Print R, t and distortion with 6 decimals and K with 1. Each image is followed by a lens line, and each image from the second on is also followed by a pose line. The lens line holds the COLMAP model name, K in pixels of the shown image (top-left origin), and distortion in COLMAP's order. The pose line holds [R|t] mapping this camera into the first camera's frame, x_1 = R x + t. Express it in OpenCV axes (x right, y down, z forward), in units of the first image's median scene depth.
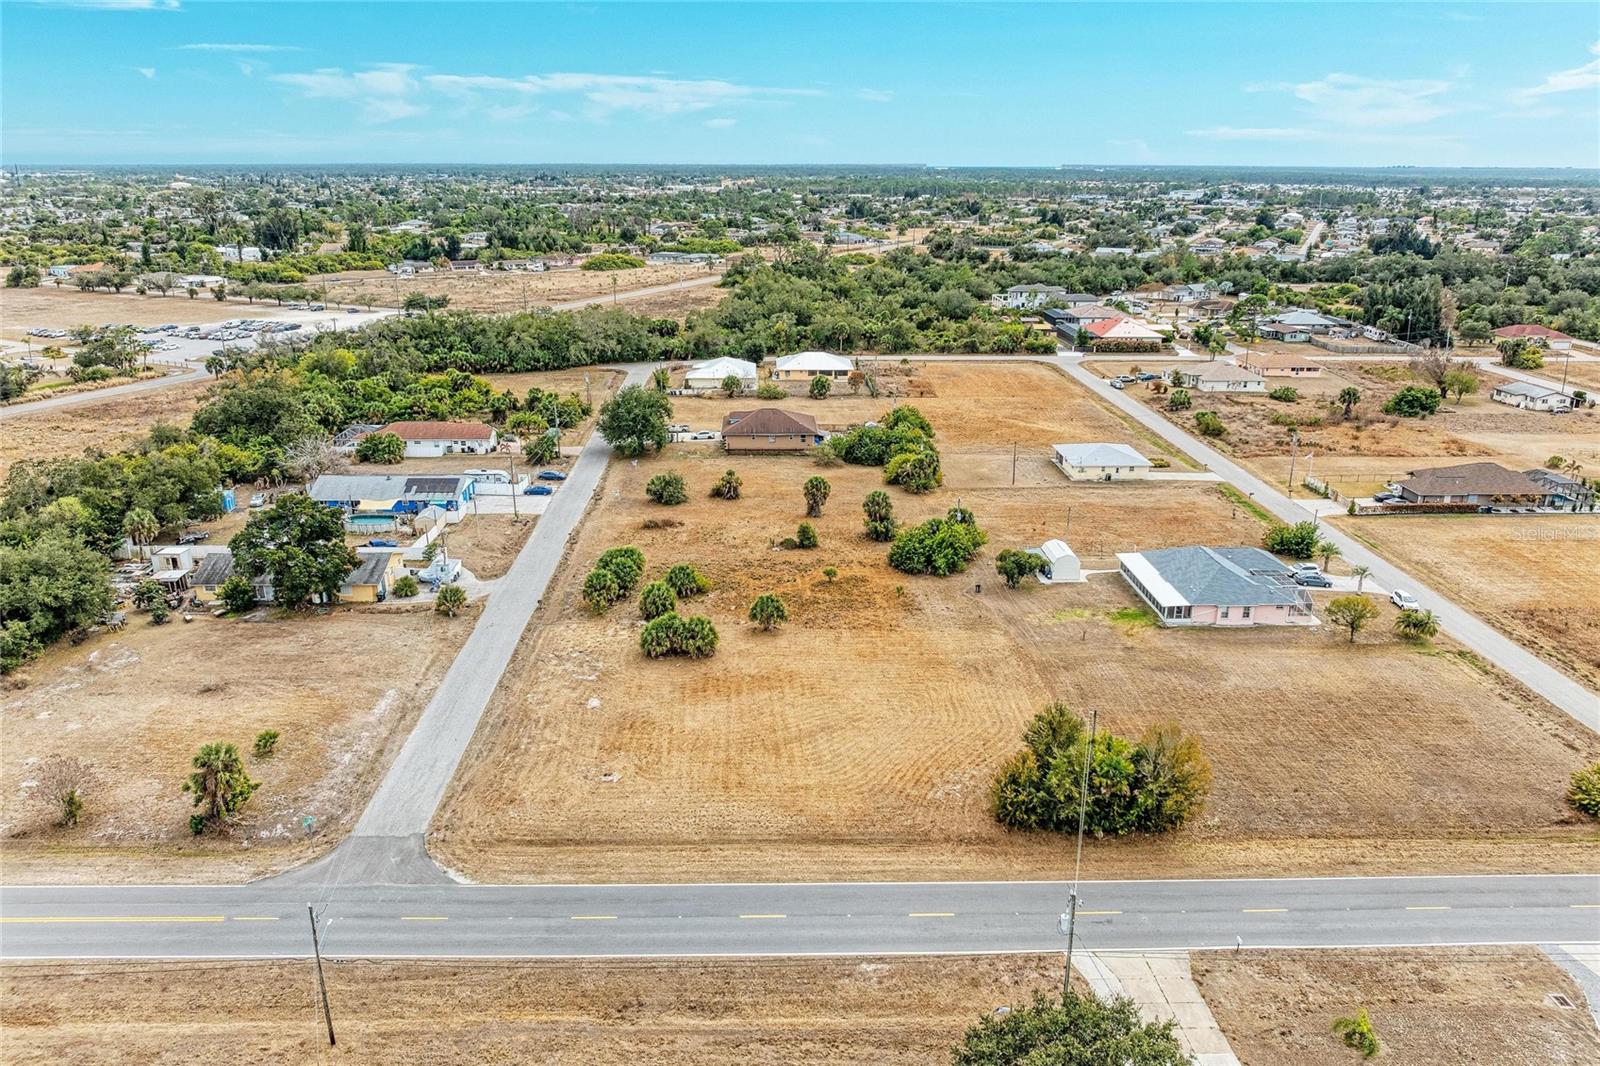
lens RADIAL K [[1120.1, 0, 775.3], [0, 1120.1, 536.5], [0, 0, 1]] dist [-0.023783, 0.009176]
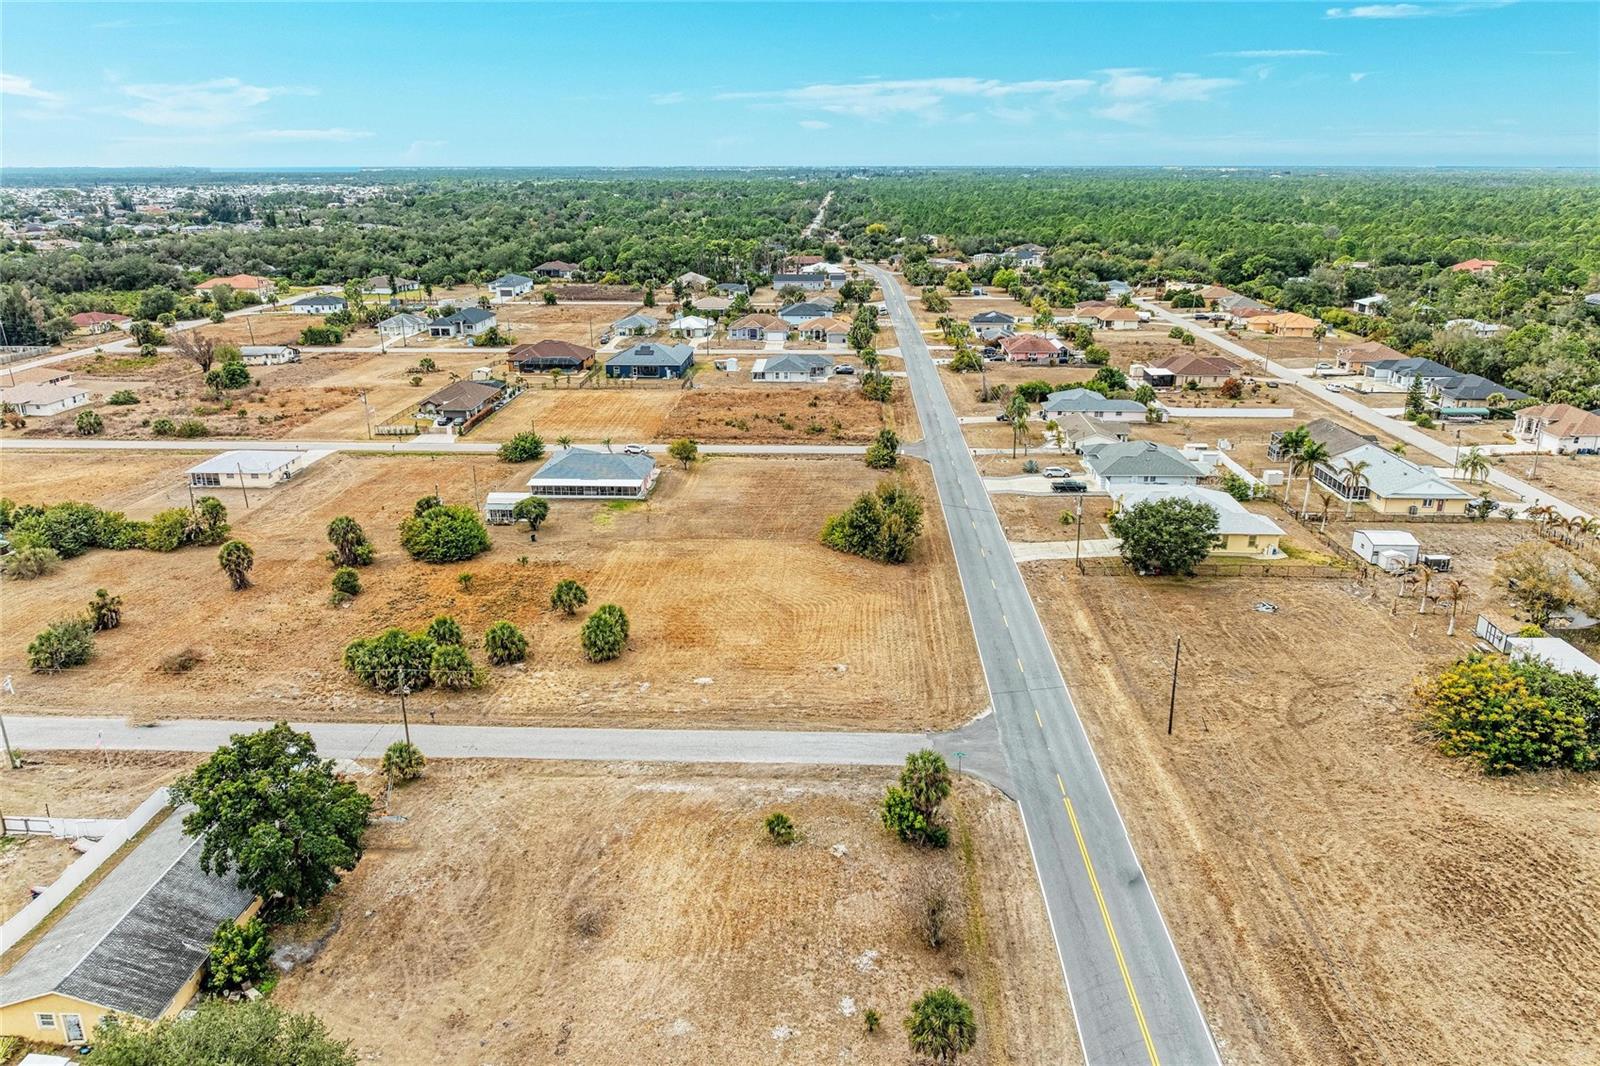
lens RADIAL K [[1120.1, 0, 807.0], [0, 1120.1, 523.8], [0, 0, 1]] dist [-0.023783, 0.009176]
pose [[0.051600, -0.309558, 0.949480, -0.745344], [0.318832, 0.906098, 0.278087, -0.164499], [-0.946406, 0.288376, 0.145451, 0.480974]]
